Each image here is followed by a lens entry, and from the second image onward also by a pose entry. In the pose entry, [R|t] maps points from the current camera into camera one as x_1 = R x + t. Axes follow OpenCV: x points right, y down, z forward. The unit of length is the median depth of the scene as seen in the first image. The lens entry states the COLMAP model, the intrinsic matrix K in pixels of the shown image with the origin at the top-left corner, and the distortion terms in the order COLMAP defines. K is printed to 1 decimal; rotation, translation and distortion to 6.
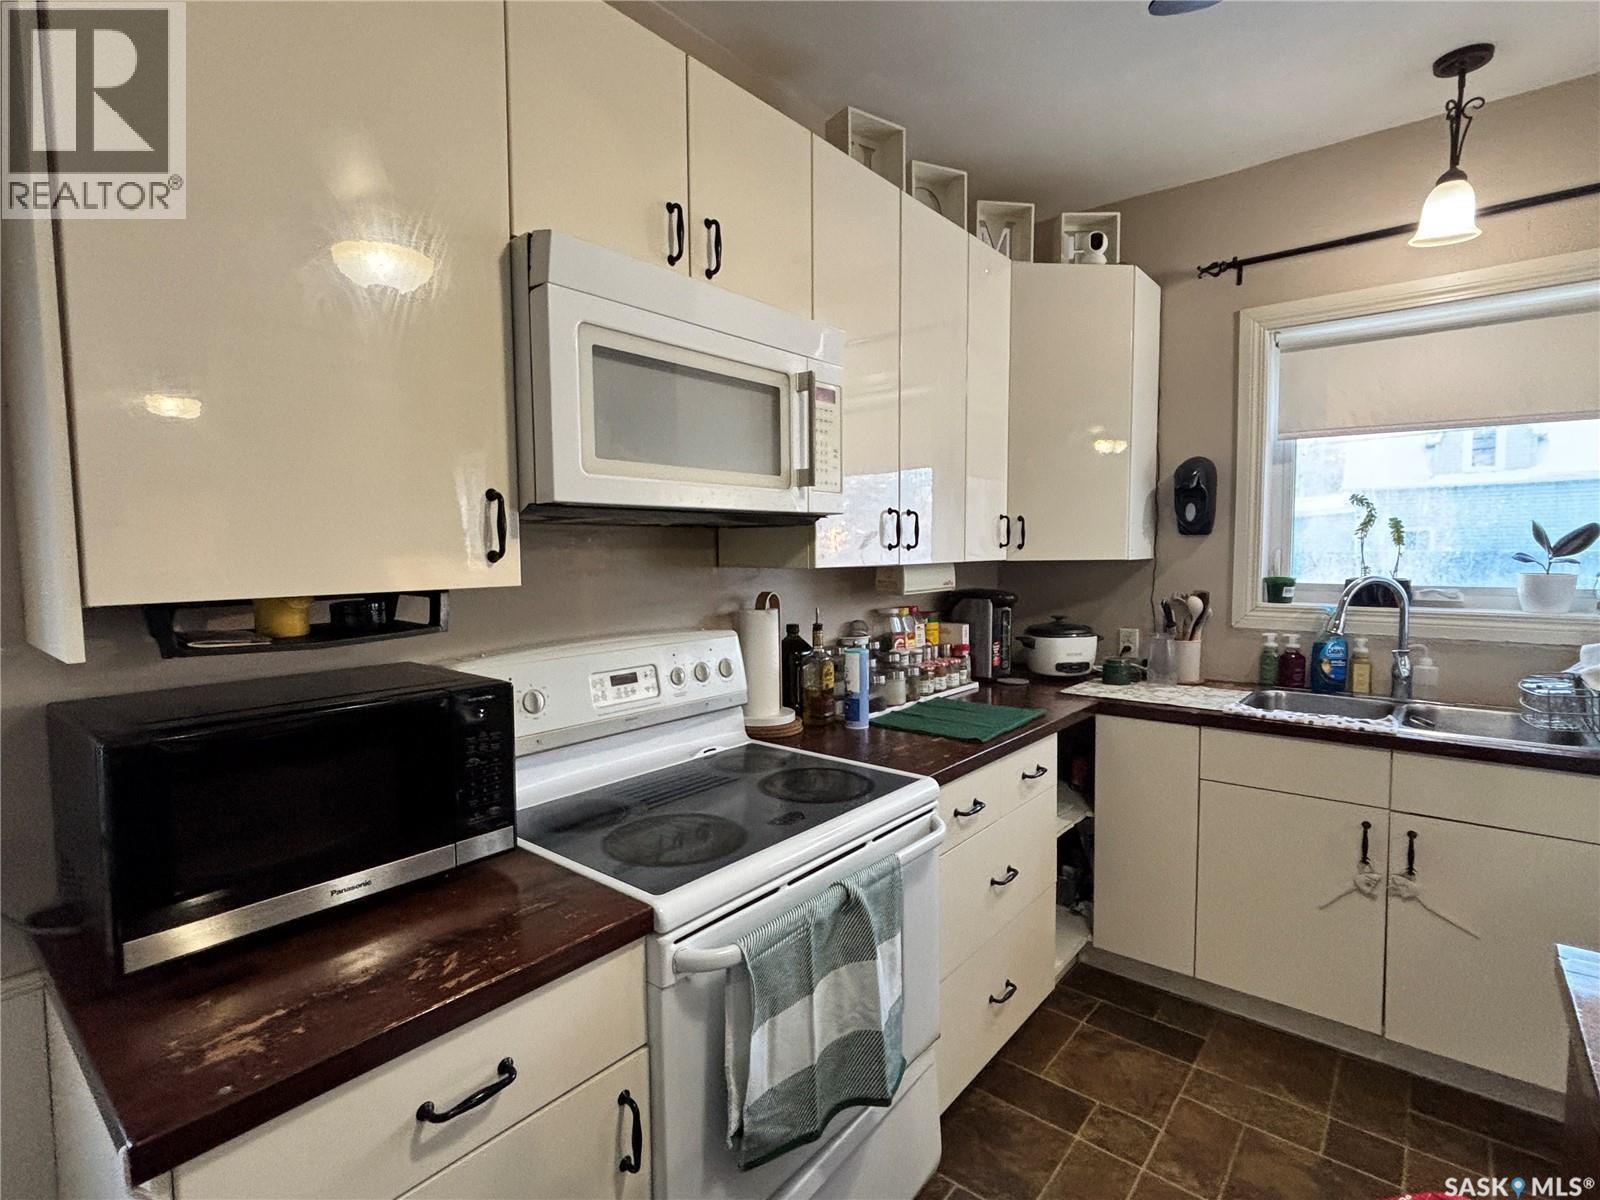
lens RADIAL K [[779.9, 0, 799.4], [0, 779.9, 601.4], [0, 0, 1]] dist [-0.006463, -0.001882]
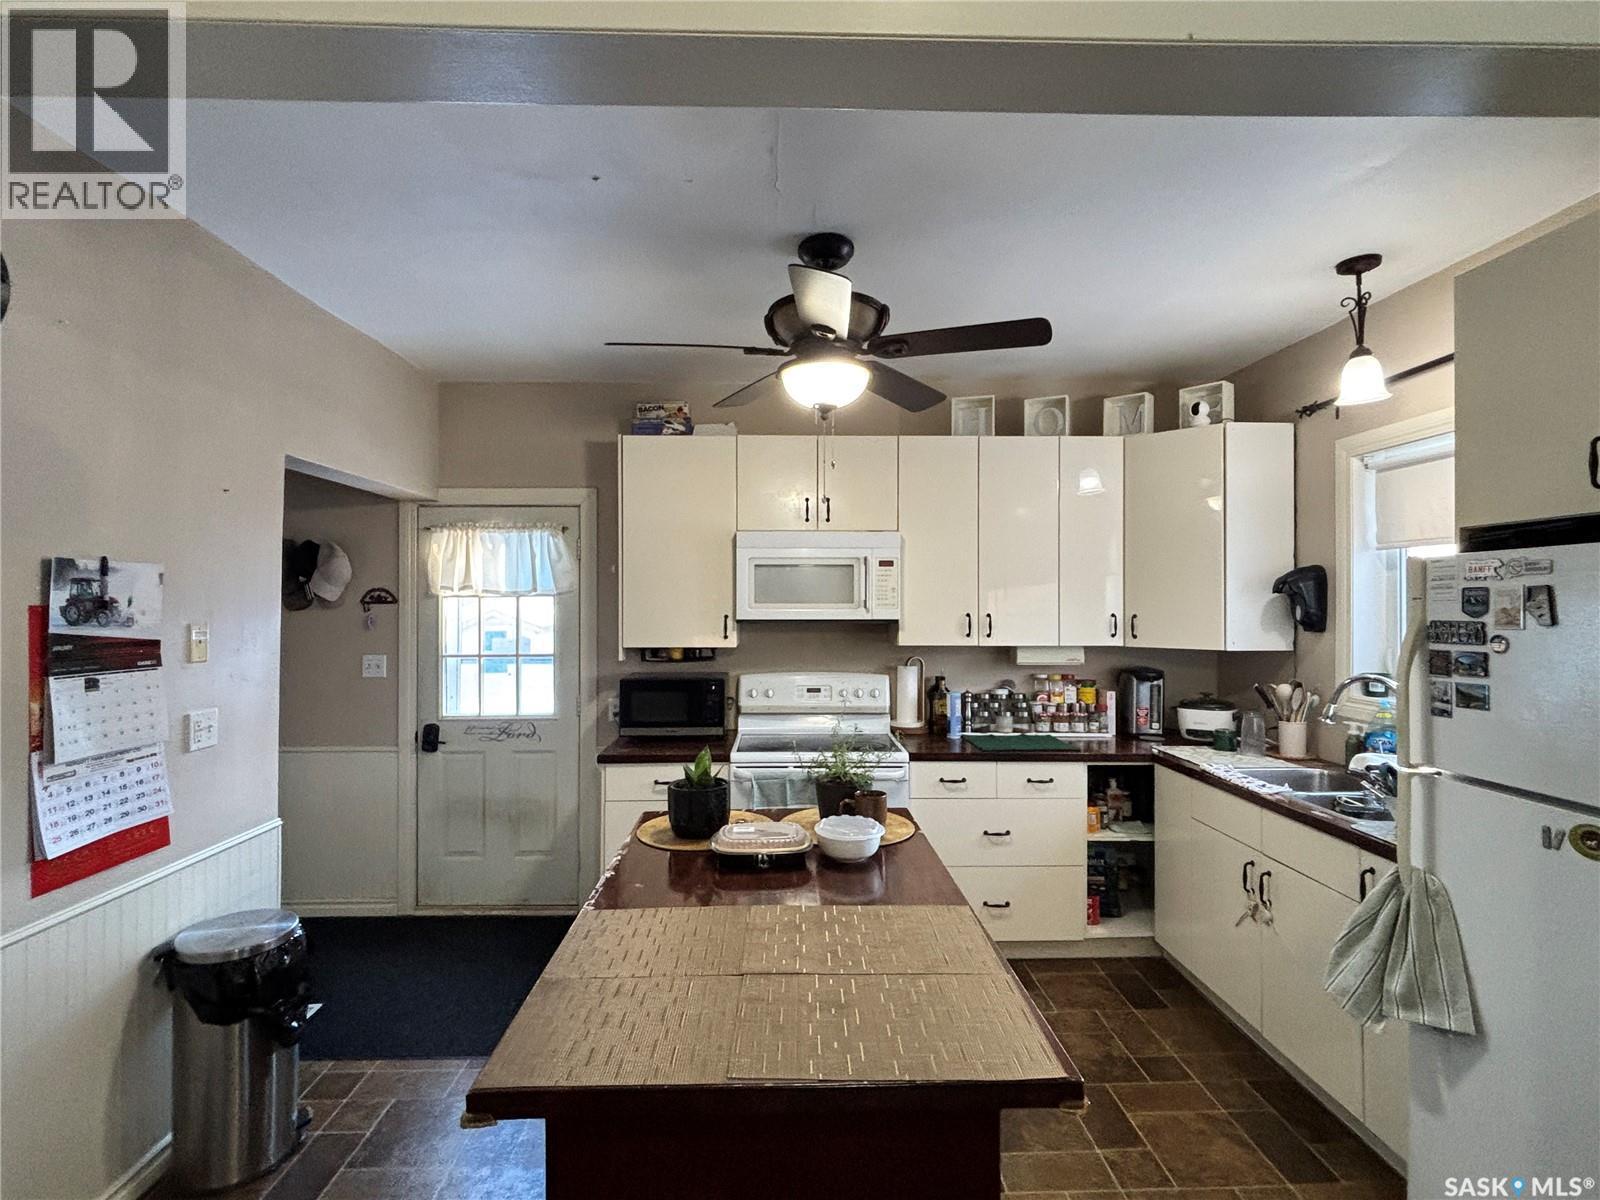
lens RADIAL K [[779.9, 0, 798.0], [0, 779.9, 598.8], [0, 0, 1]] dist [-0.006463, -0.001882]
pose [[0.660282, 0.007738, -0.750978, 1.206232], [-0.060216, 0.997273, -0.042668, -0.055830], [0.748600, 0.073394, 0.658947, -0.460061]]
